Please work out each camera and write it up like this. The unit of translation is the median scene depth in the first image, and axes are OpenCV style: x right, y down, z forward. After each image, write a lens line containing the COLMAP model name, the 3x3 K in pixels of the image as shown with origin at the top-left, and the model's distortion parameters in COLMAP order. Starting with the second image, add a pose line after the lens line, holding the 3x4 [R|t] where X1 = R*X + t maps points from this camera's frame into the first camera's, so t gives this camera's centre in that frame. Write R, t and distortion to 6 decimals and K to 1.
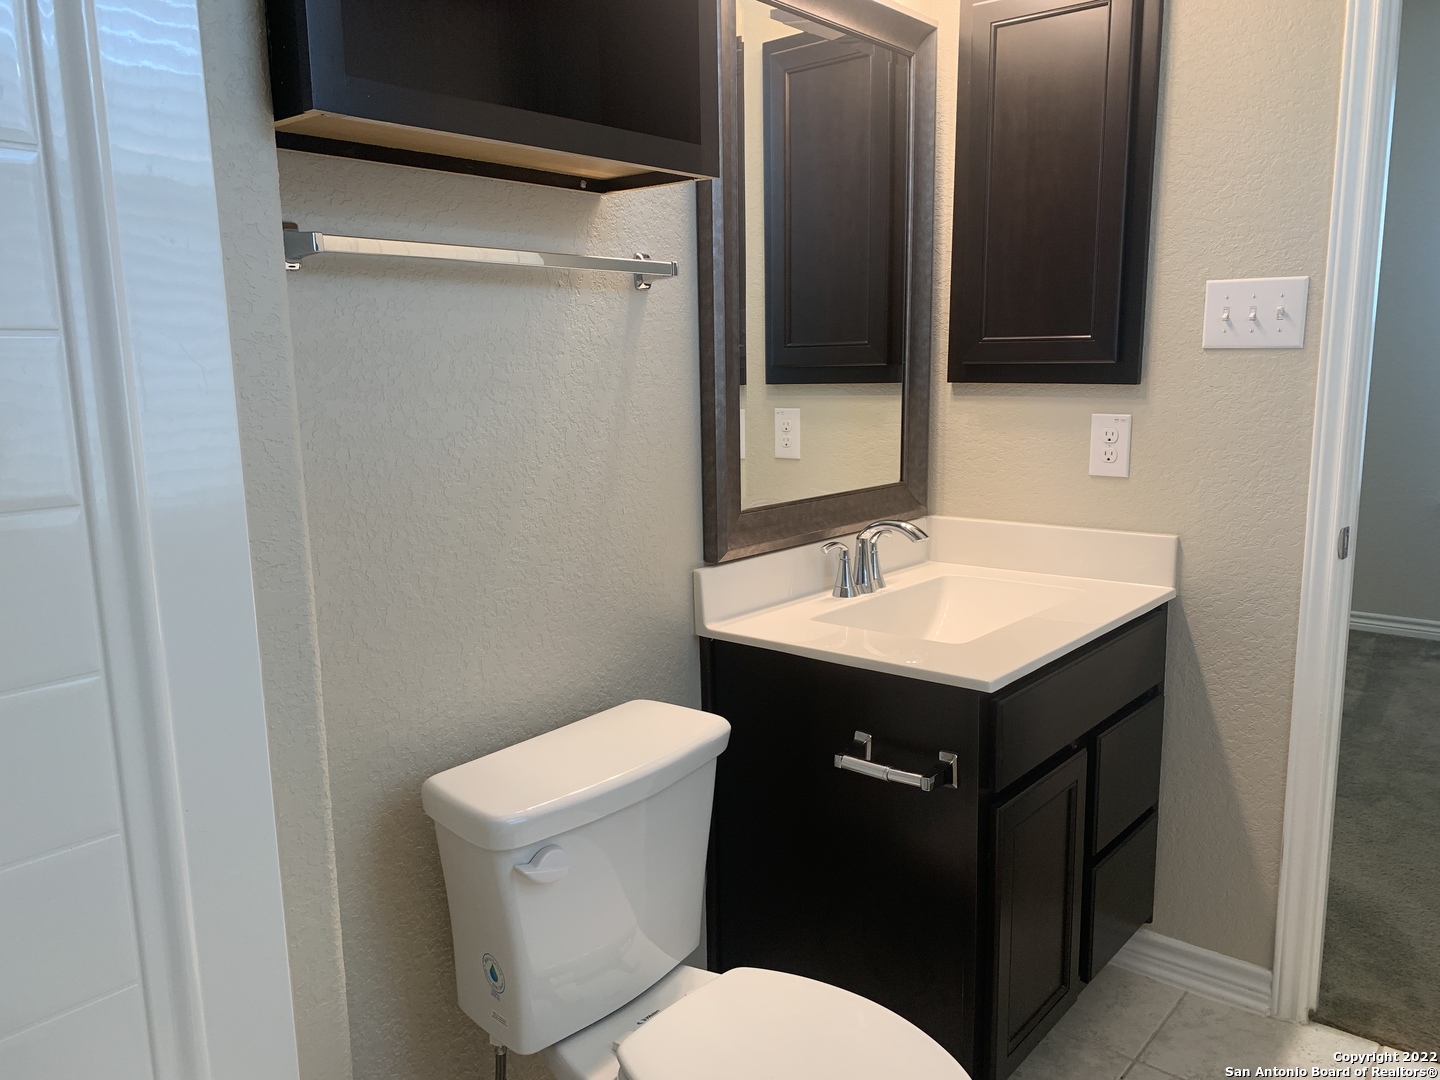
lens RADIAL K [[1096.1, 0, 734.9], [0, 1096.1, 547.3], [0, 0, 1]] dist [0.037235, -0.050423]
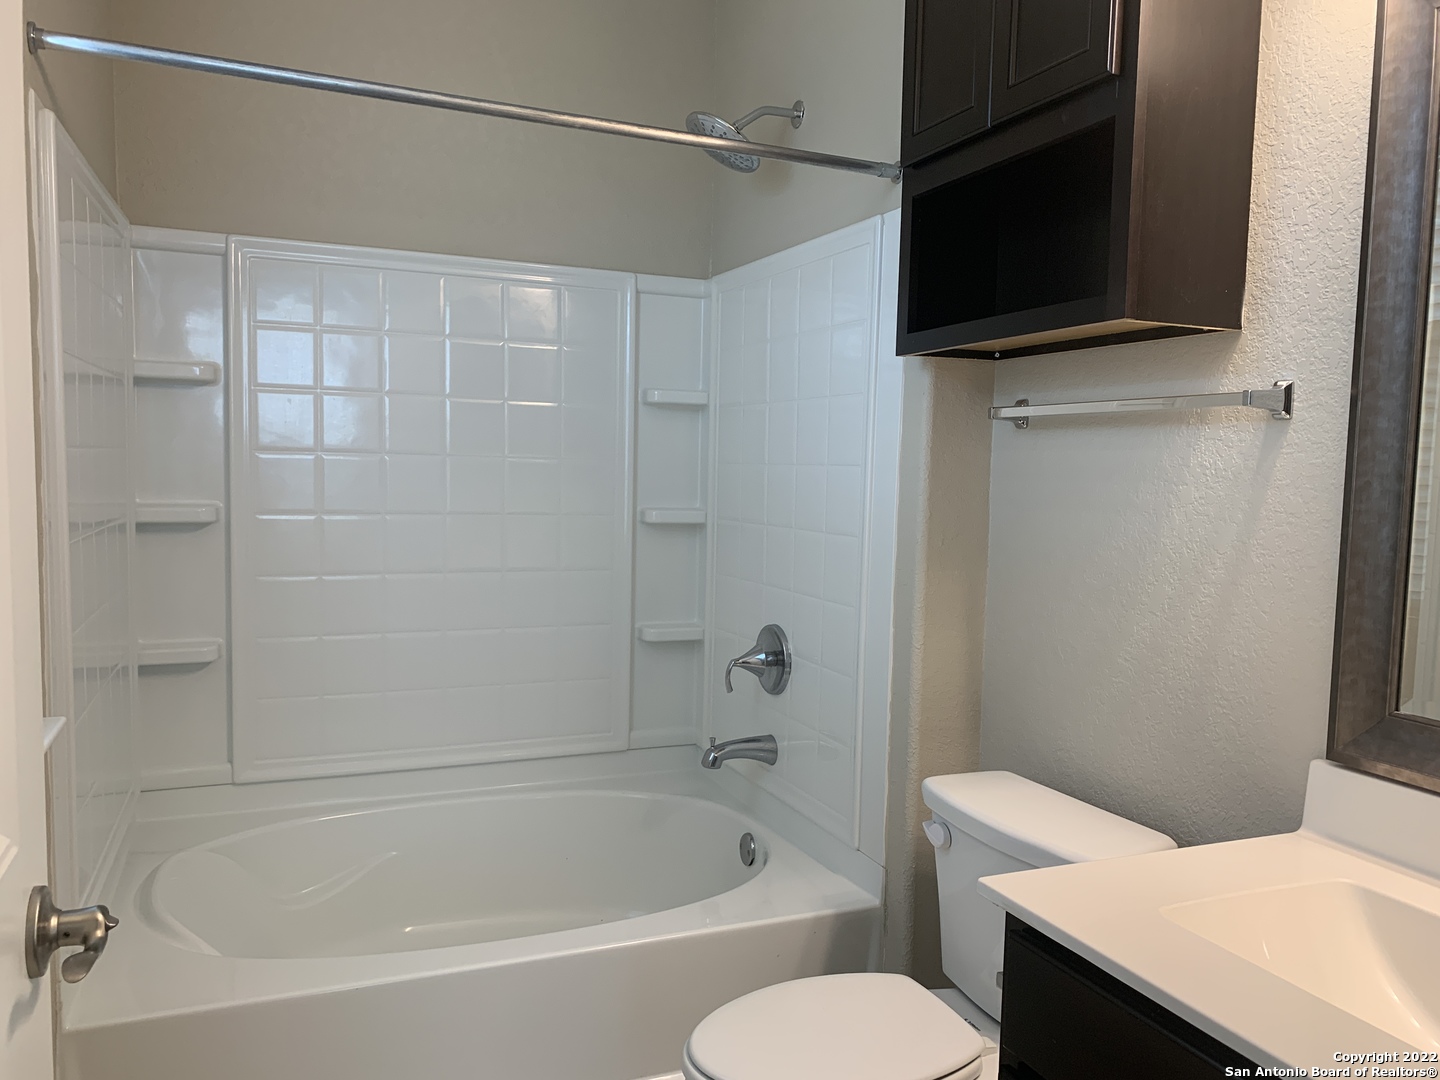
lens RADIAL K [[1096.1, 0, 734.9], [0, 1096.1, 547.3], [0, 0, 1]] dist [0.037235, -0.050423]
pose [[-0.450675, 0.065573, -0.890276, 0.949538], [-0.187874, 0.967995, 0.166403, -0.202262], [0.872694, 0.242254, -0.423932, 1.032917]]
